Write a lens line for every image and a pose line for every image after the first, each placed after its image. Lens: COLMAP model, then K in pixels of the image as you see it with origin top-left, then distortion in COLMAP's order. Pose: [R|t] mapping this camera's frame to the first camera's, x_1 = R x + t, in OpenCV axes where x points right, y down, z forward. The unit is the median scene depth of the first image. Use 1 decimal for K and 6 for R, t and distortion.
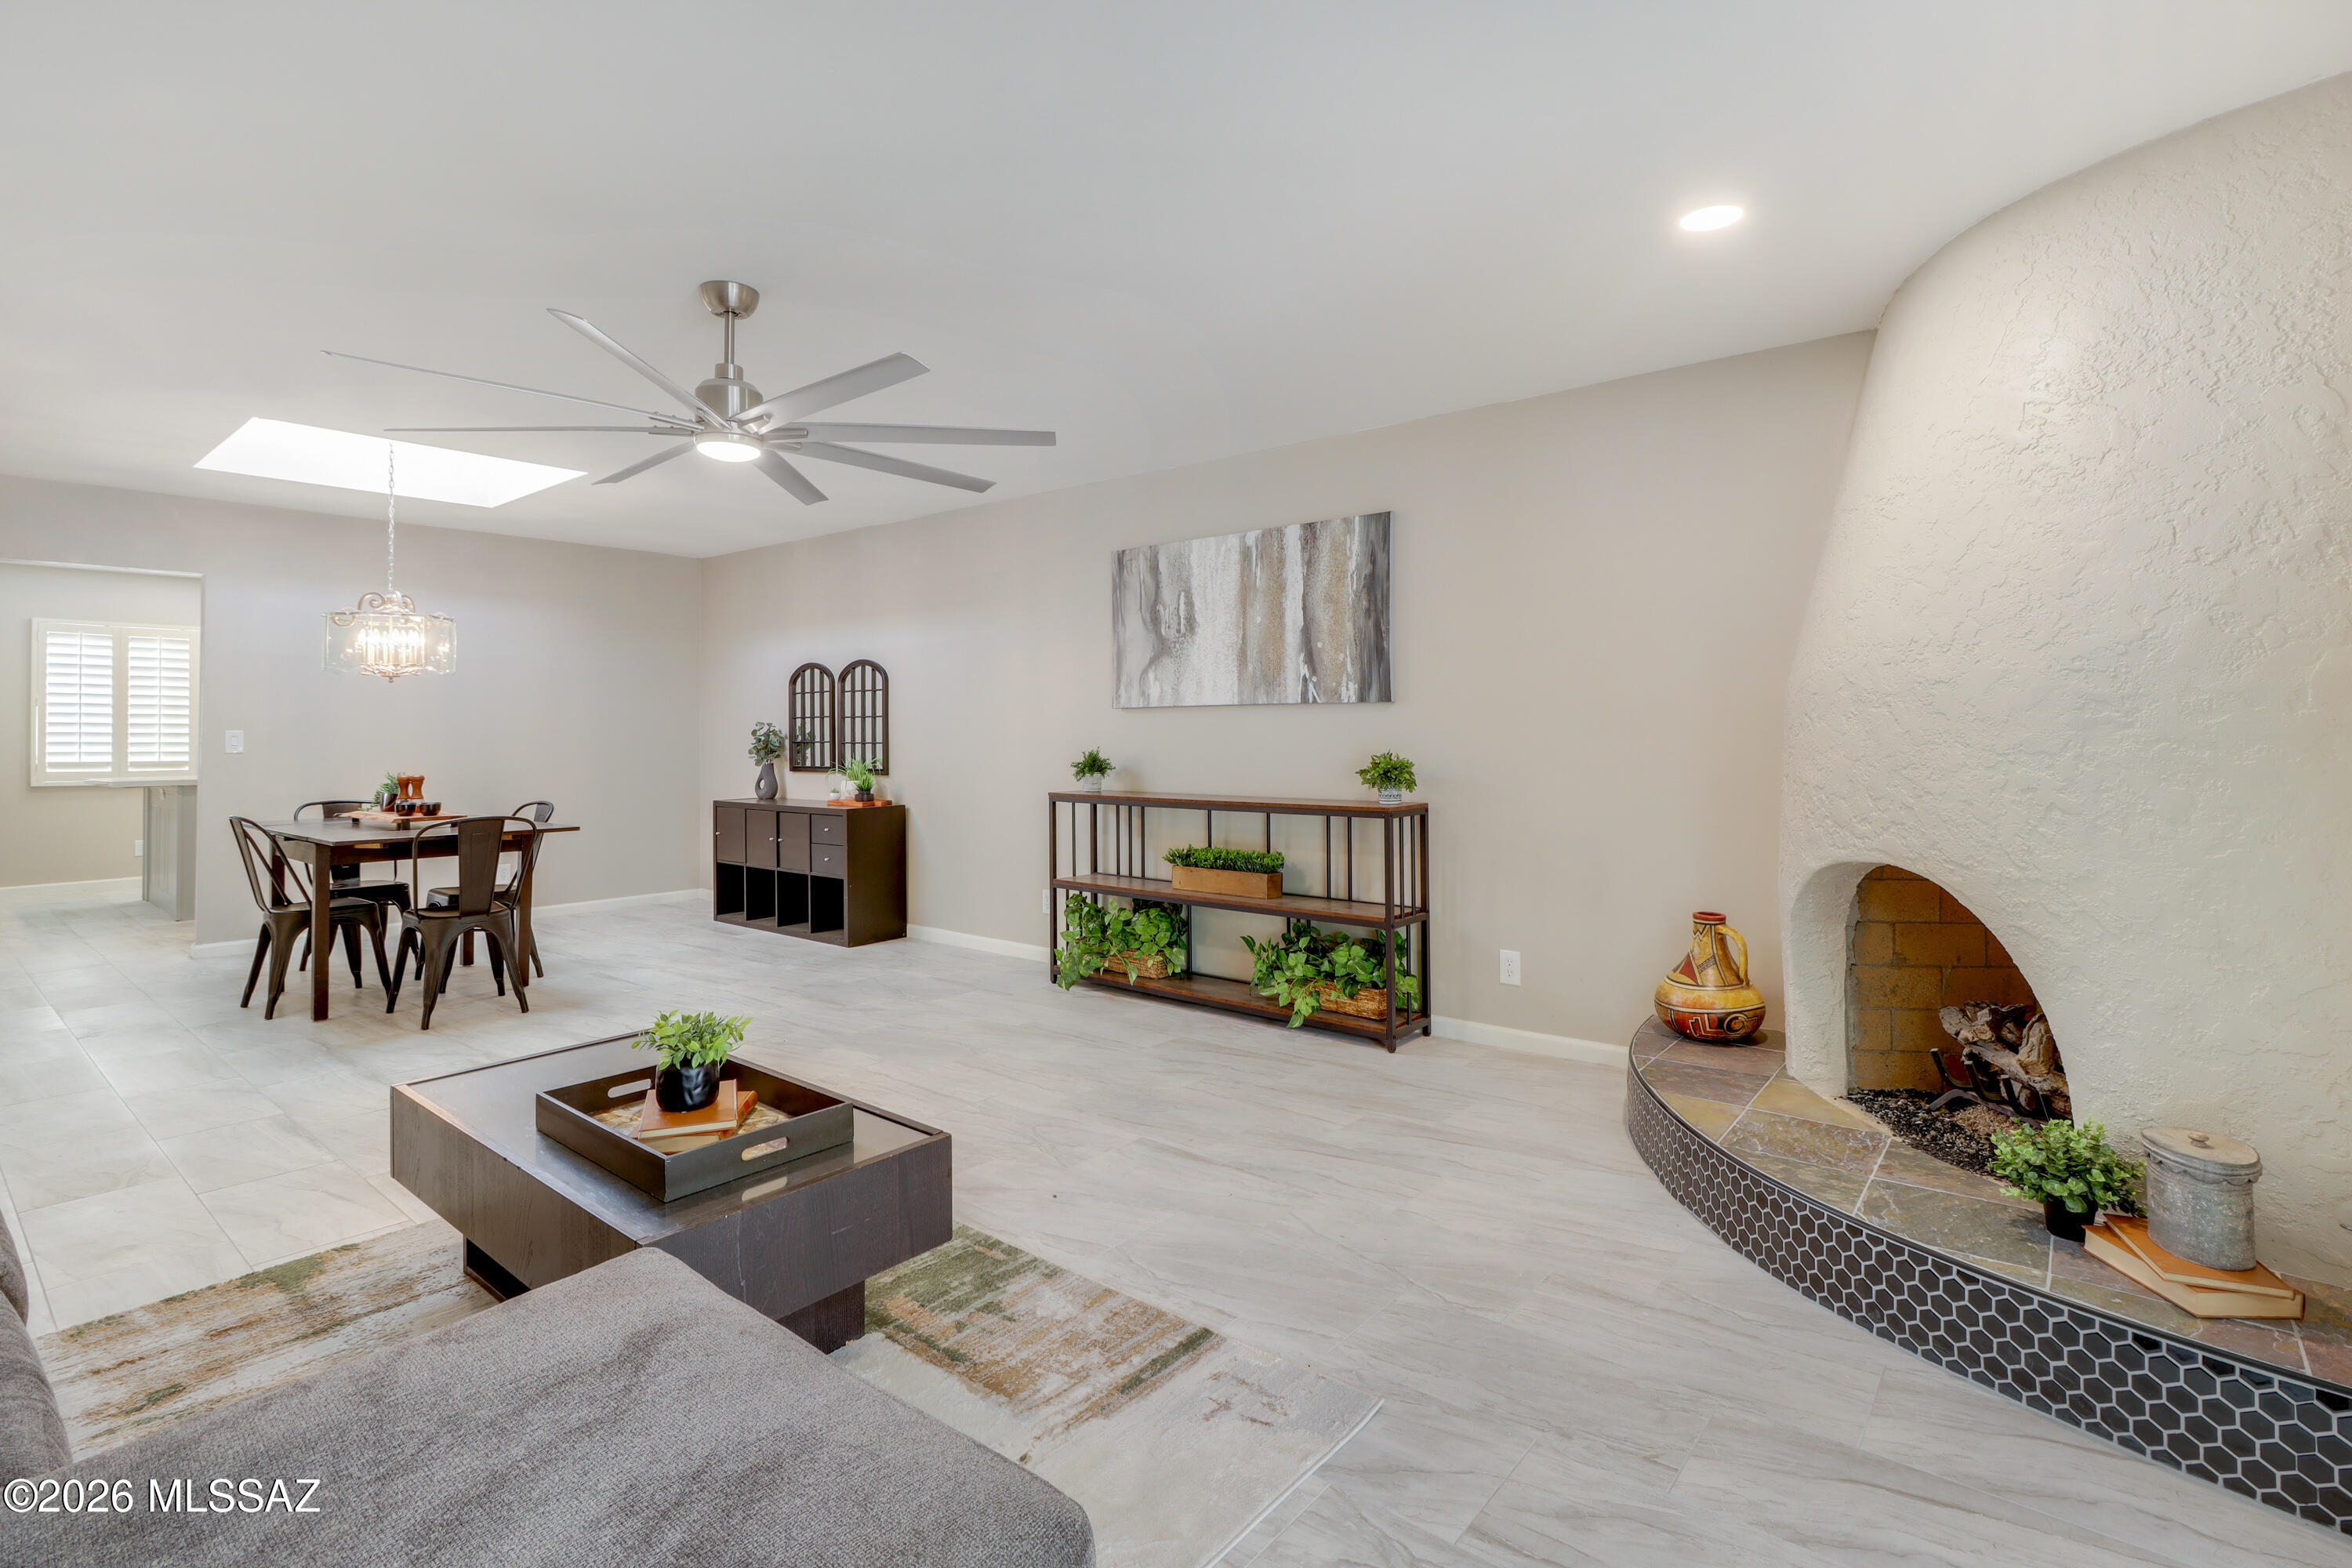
lens RADIAL K [[1109.4, 0, 1173.2], [0, 1109.4, 702.9], [0, 0, 1]] dist [0.001506, 0.000451]
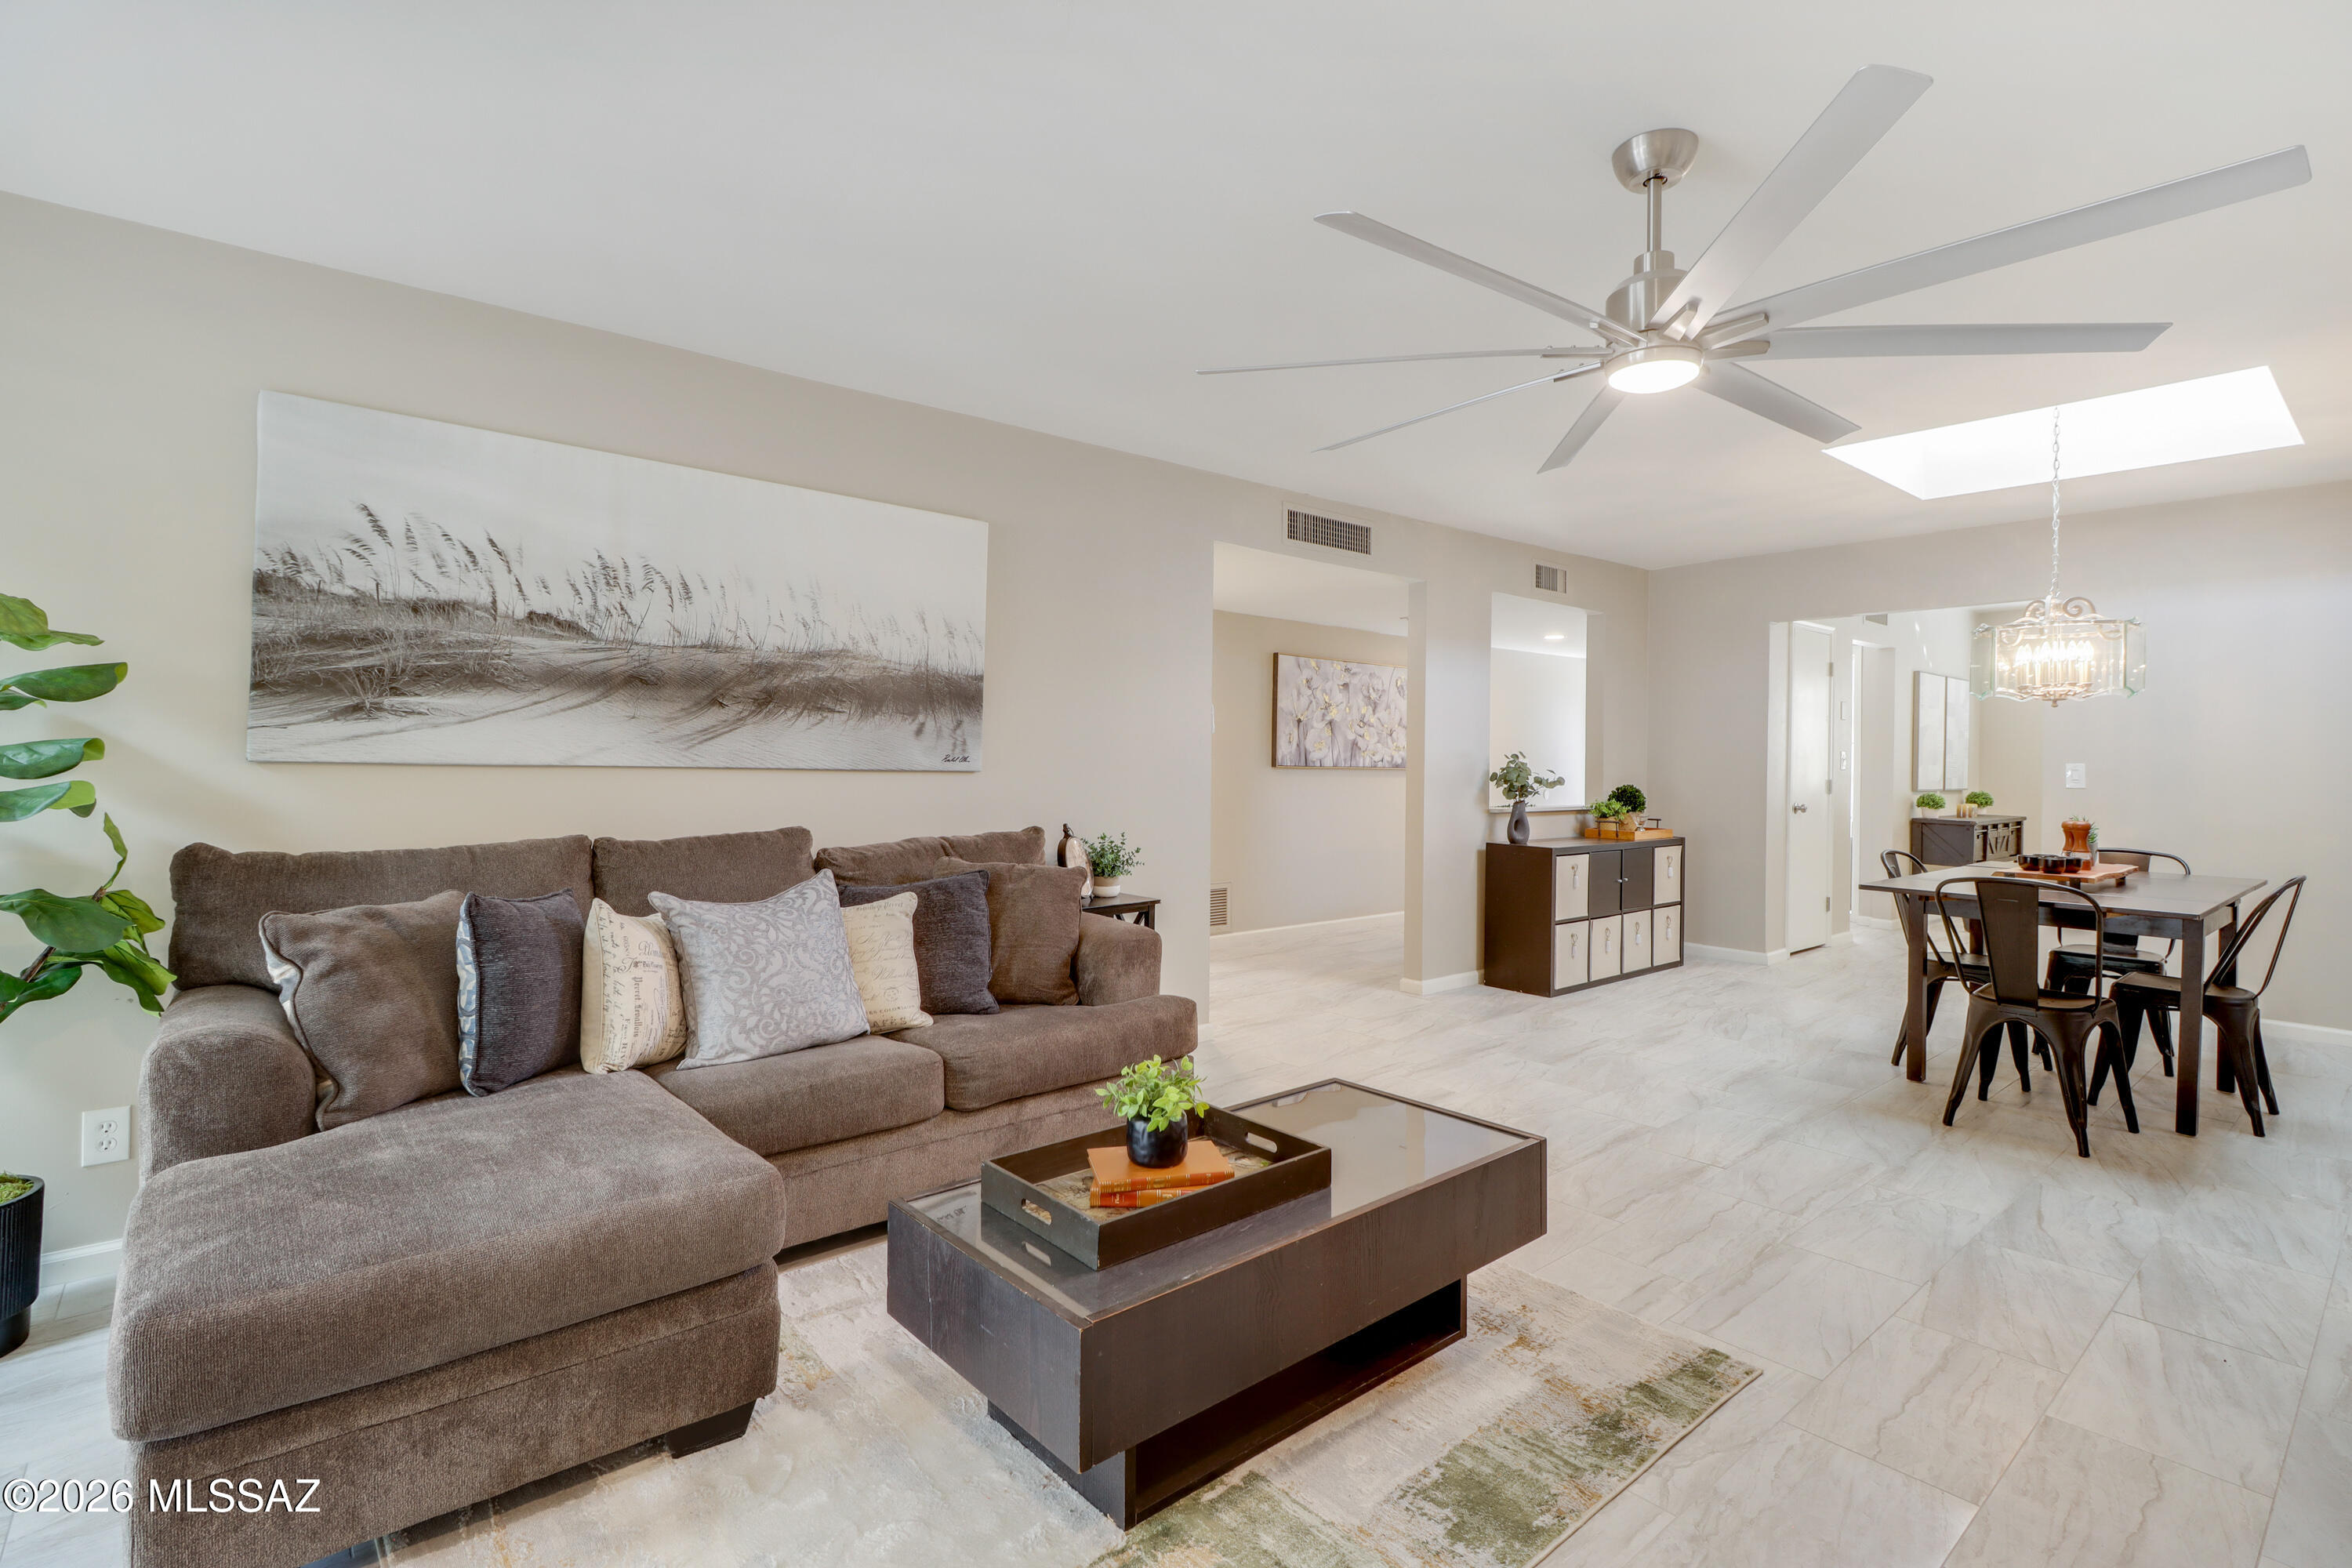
lens RADIAL K [[1106.3, 0, 1173.6], [0, 1106.3, 756.4], [0, 0, 1]] dist [0.002177, -0.000039]
pose [[-0.160792, 0.004084, -0.986980, 0.210291], [0.017988, 0.999837, 0.001206, 0.004900], [0.986824, -0.017560, -0.160839, 0.490484]]
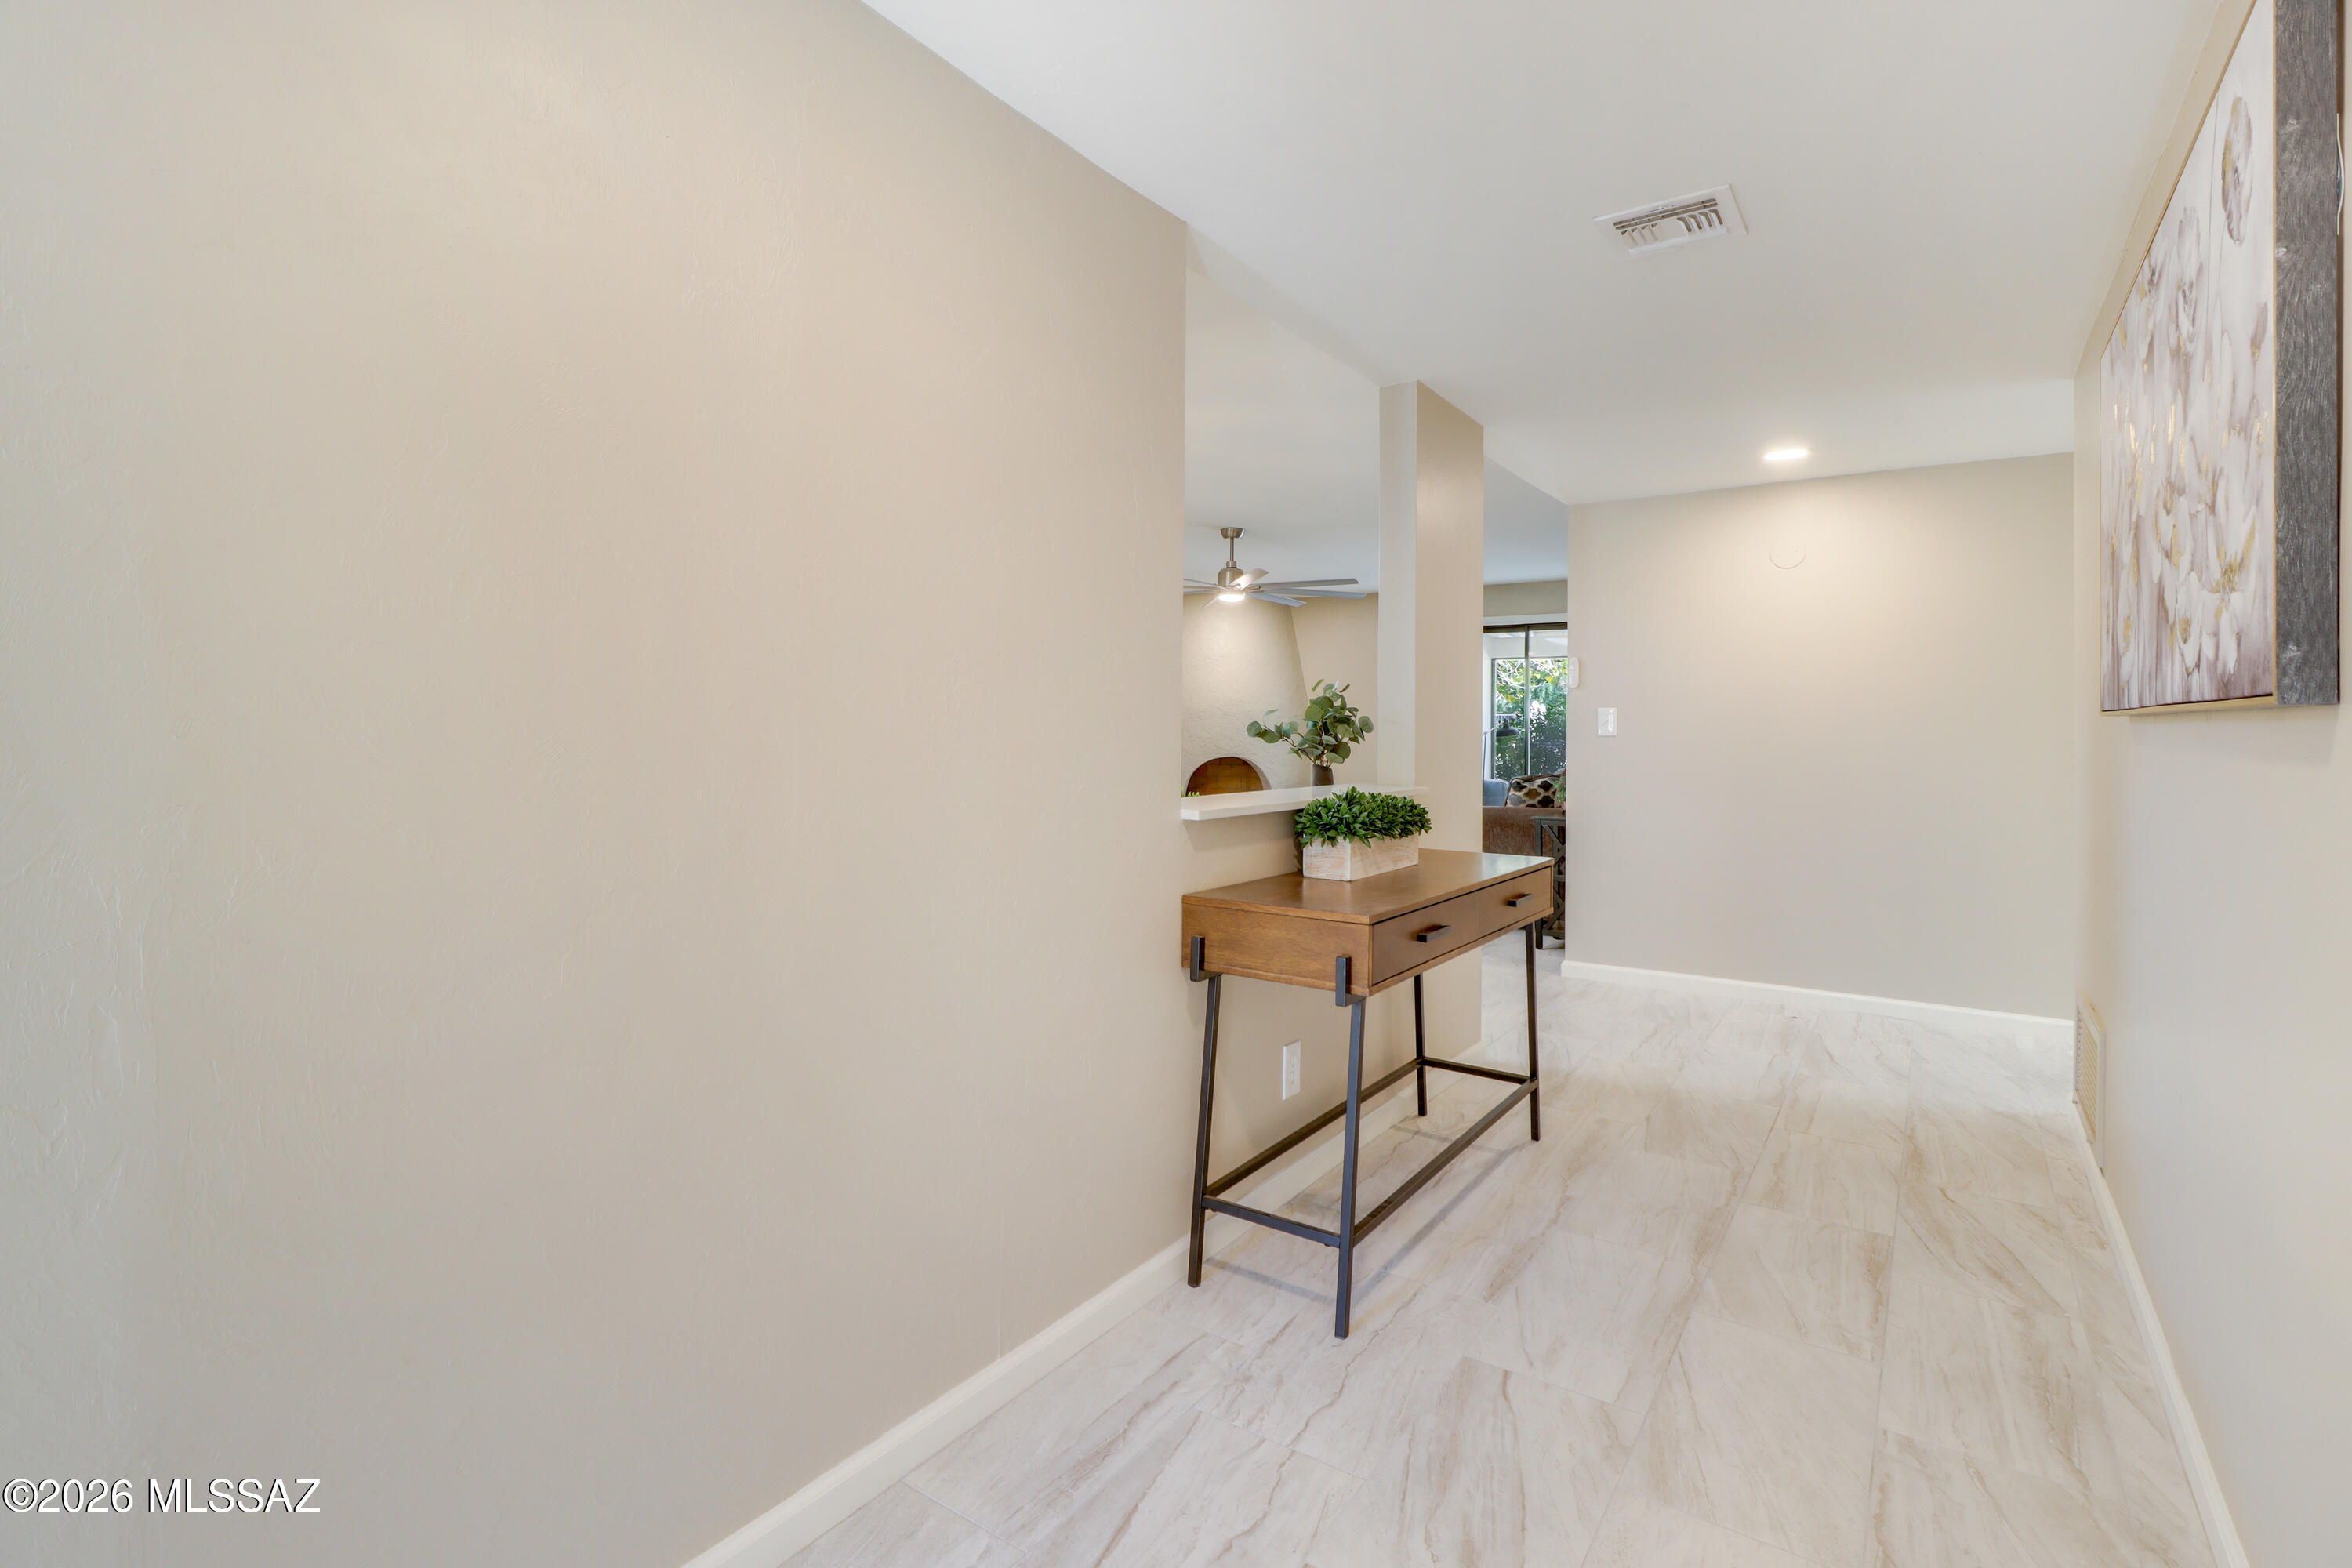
lens RADIAL K [[1076.3, 0, 1167.0], [0, 1076.3, 729.8], [0, 0, 1]] dist [0.001524, 0.000103]
pose [[-0.078889, 0.006493, 0.996862, -1.614979], [-0.036324, 0.999296, -0.009383, 0.047483], [-0.996221, -0.036950, -0.078598, 0.792582]]
